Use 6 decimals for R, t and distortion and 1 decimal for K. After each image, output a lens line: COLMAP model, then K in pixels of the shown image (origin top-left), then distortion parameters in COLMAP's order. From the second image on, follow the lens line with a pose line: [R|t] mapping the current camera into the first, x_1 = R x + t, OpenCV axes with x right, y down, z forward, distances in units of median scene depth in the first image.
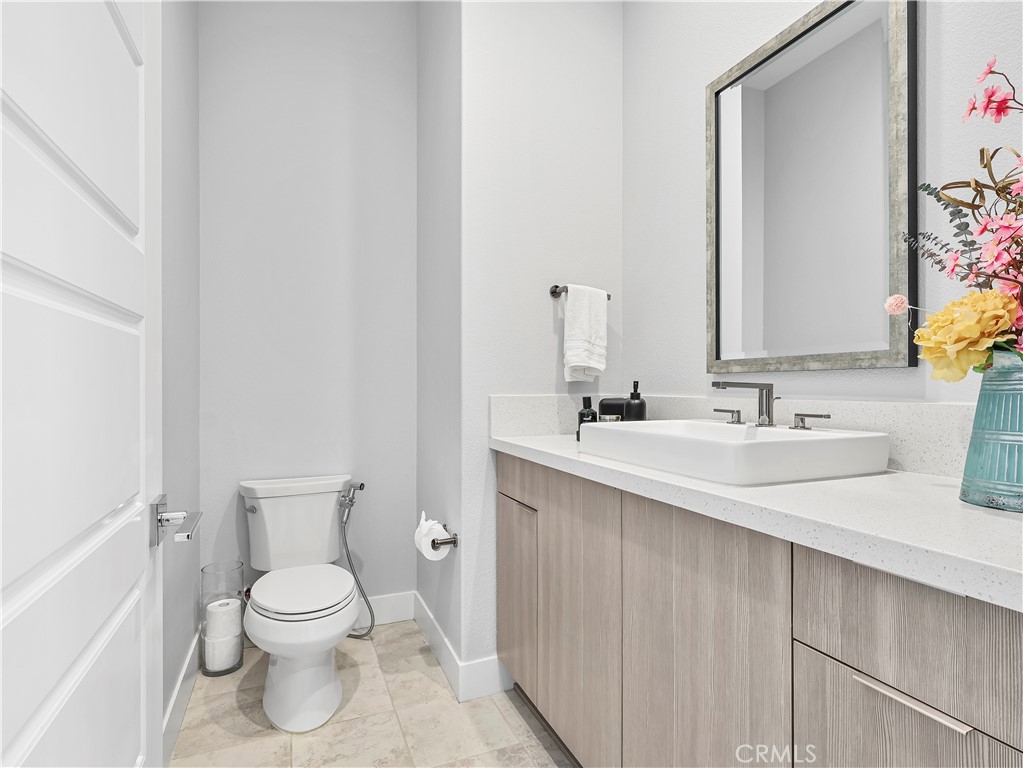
lens RADIAL K [[549.4, 0, 511.9], [0, 549.4, 386.3], [0, 0, 1]] dist [-0.000948, 0.000506]
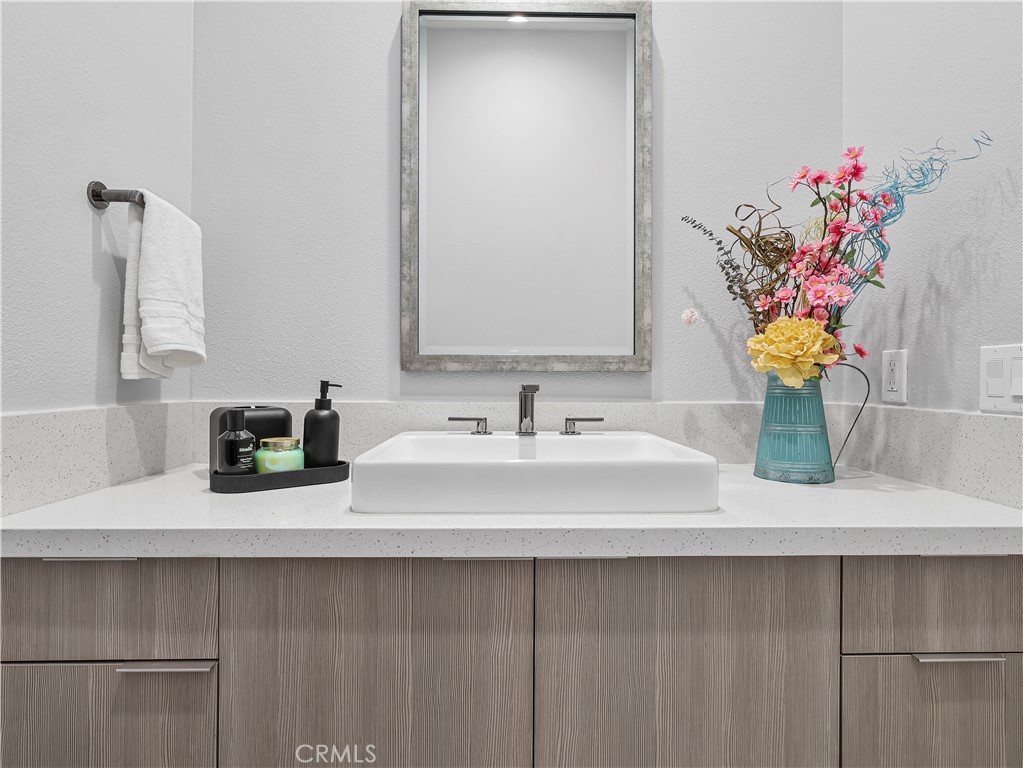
lens RADIAL K [[542.7, 0, 515.7], [0, 542.7, 378.2], [0, 0, 1]] dist [0.000054, -0.000590]
pose [[0.355969, 0.001906, 0.934496, -0.392547], [-0.004168, 0.999991, -0.000452, -0.018193], [-0.934488, -0.003734, 0.355974, 0.795072]]
